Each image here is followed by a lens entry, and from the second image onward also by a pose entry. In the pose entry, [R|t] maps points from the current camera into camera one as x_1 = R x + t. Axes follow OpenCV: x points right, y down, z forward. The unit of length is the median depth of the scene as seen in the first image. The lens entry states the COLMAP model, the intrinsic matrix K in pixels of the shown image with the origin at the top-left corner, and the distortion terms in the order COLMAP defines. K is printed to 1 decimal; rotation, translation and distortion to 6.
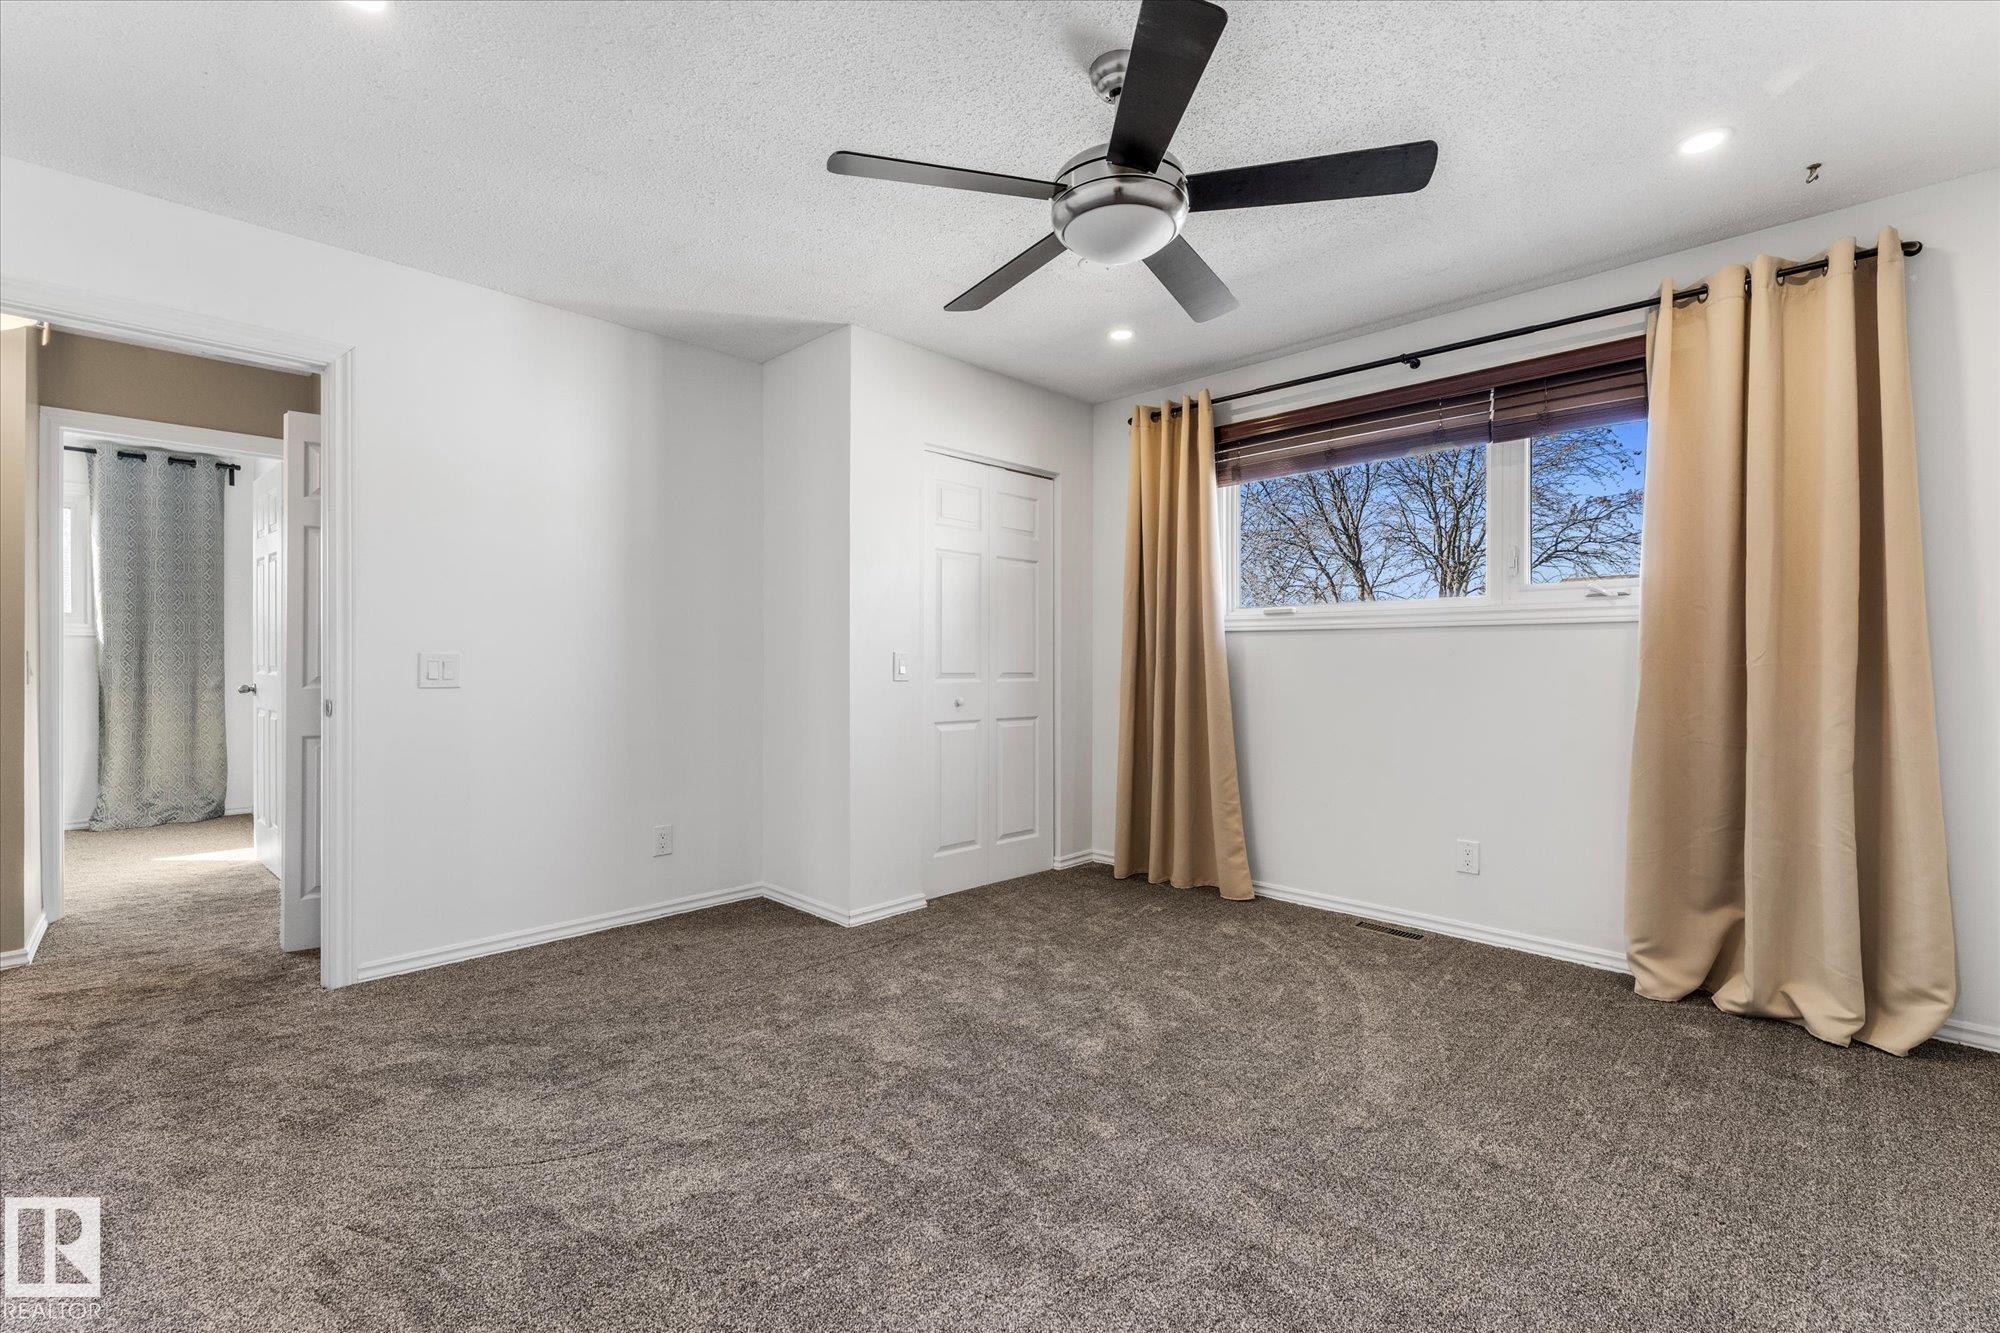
lens RADIAL K [[832.5, 0, 995.4], [0, 832.5, 669.7], [0, 0, 1]] dist [-0.000069, -0.000105]
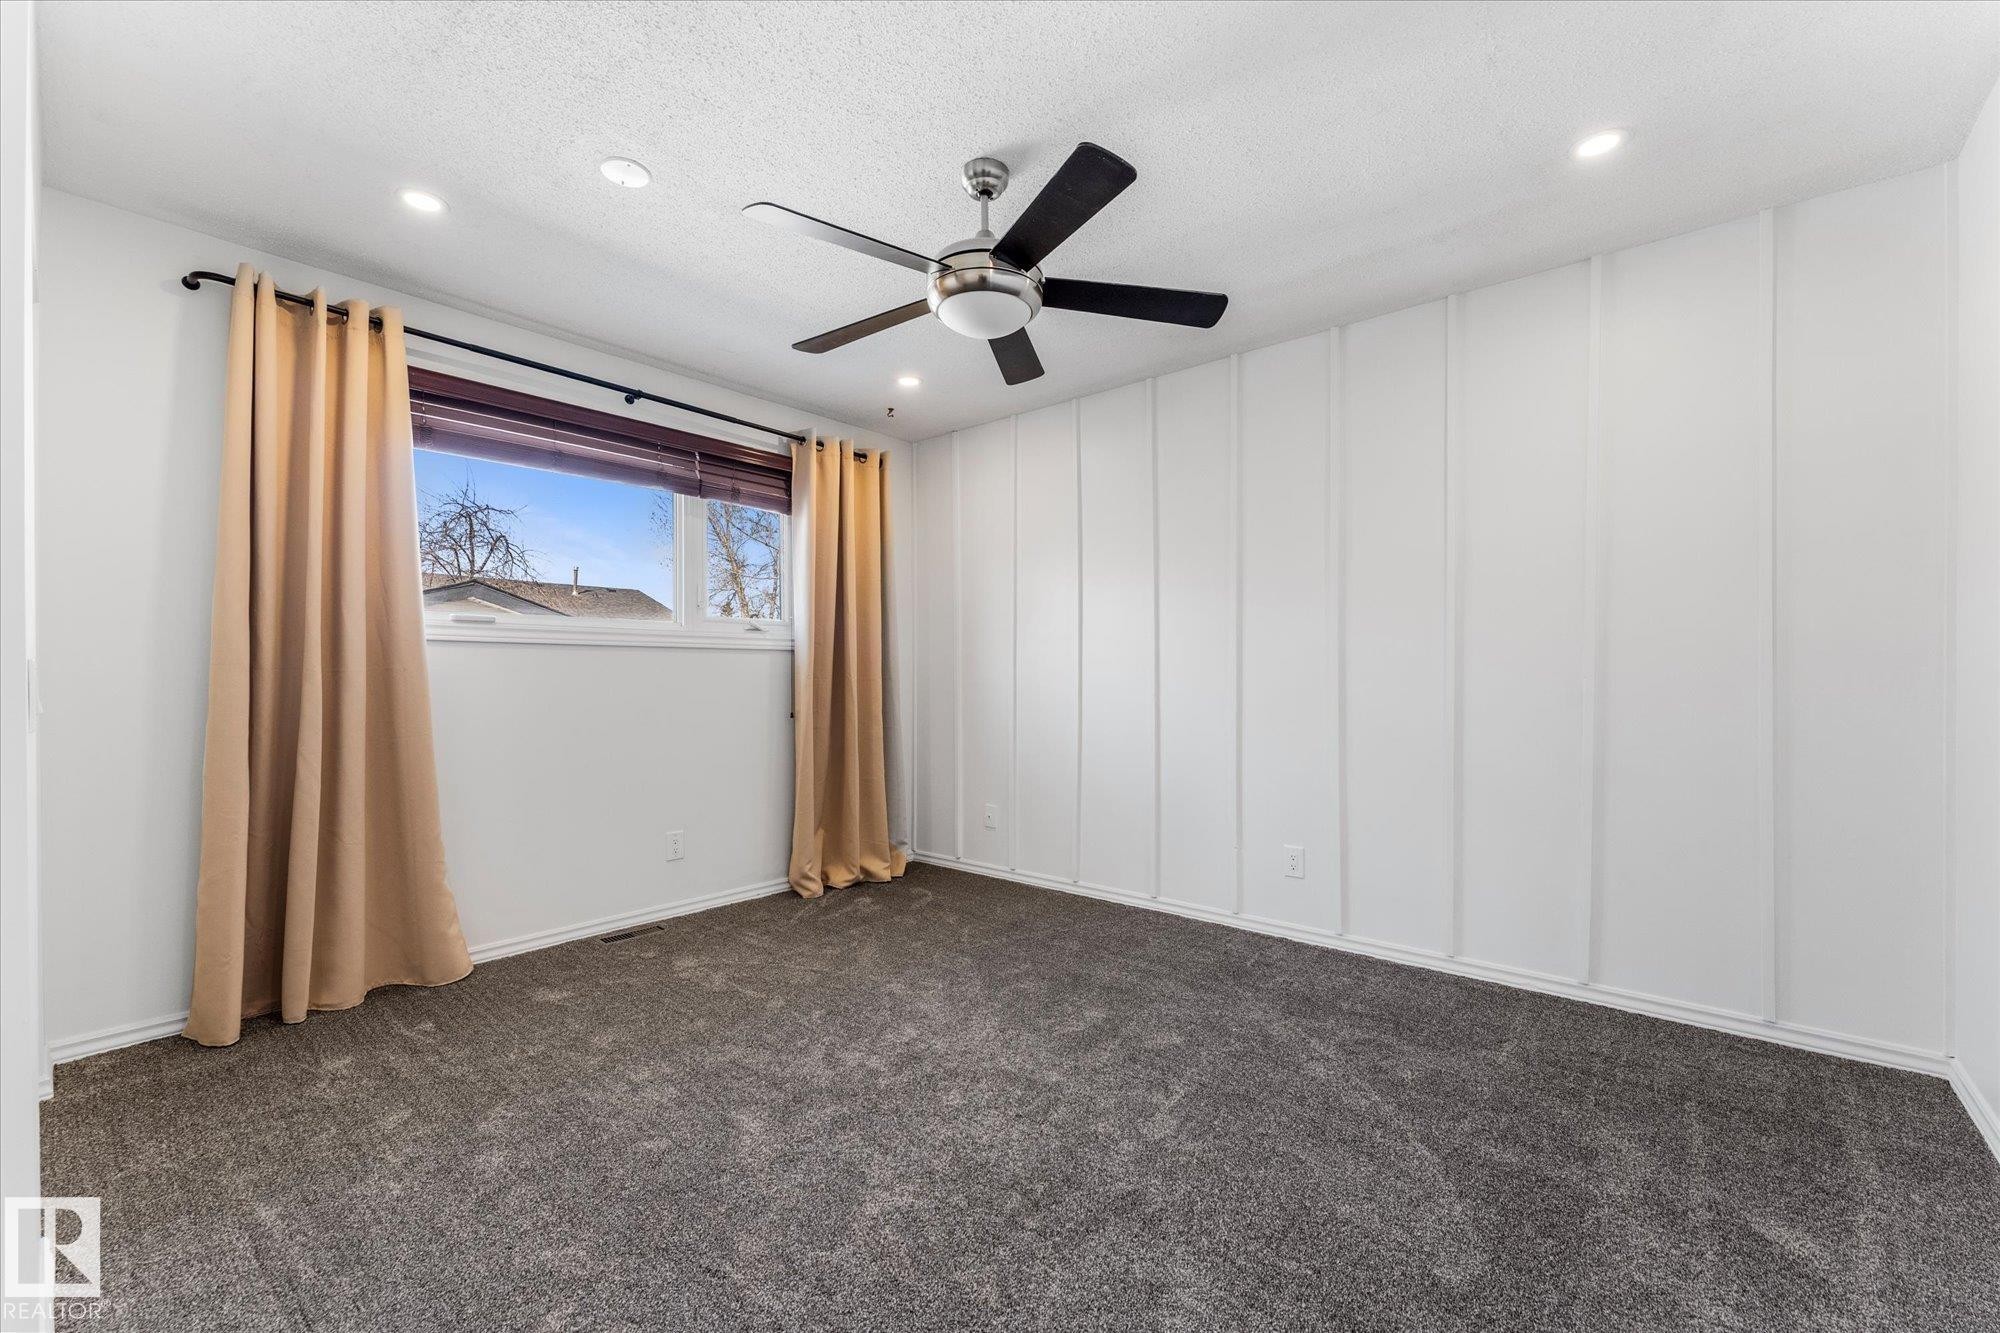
lens RADIAL K [[793.2, 0, 998.6], [0, 793.2, 677.6], [0, 0, 1]] dist [0.000194, -0.000037]
pose [[-0.043816, -0.007230, 0.999013, -0.542032], [0.006867, 0.999948, 0.007538, -0.014717], [-0.999016, 0.007190, -0.043764, 0.579227]]
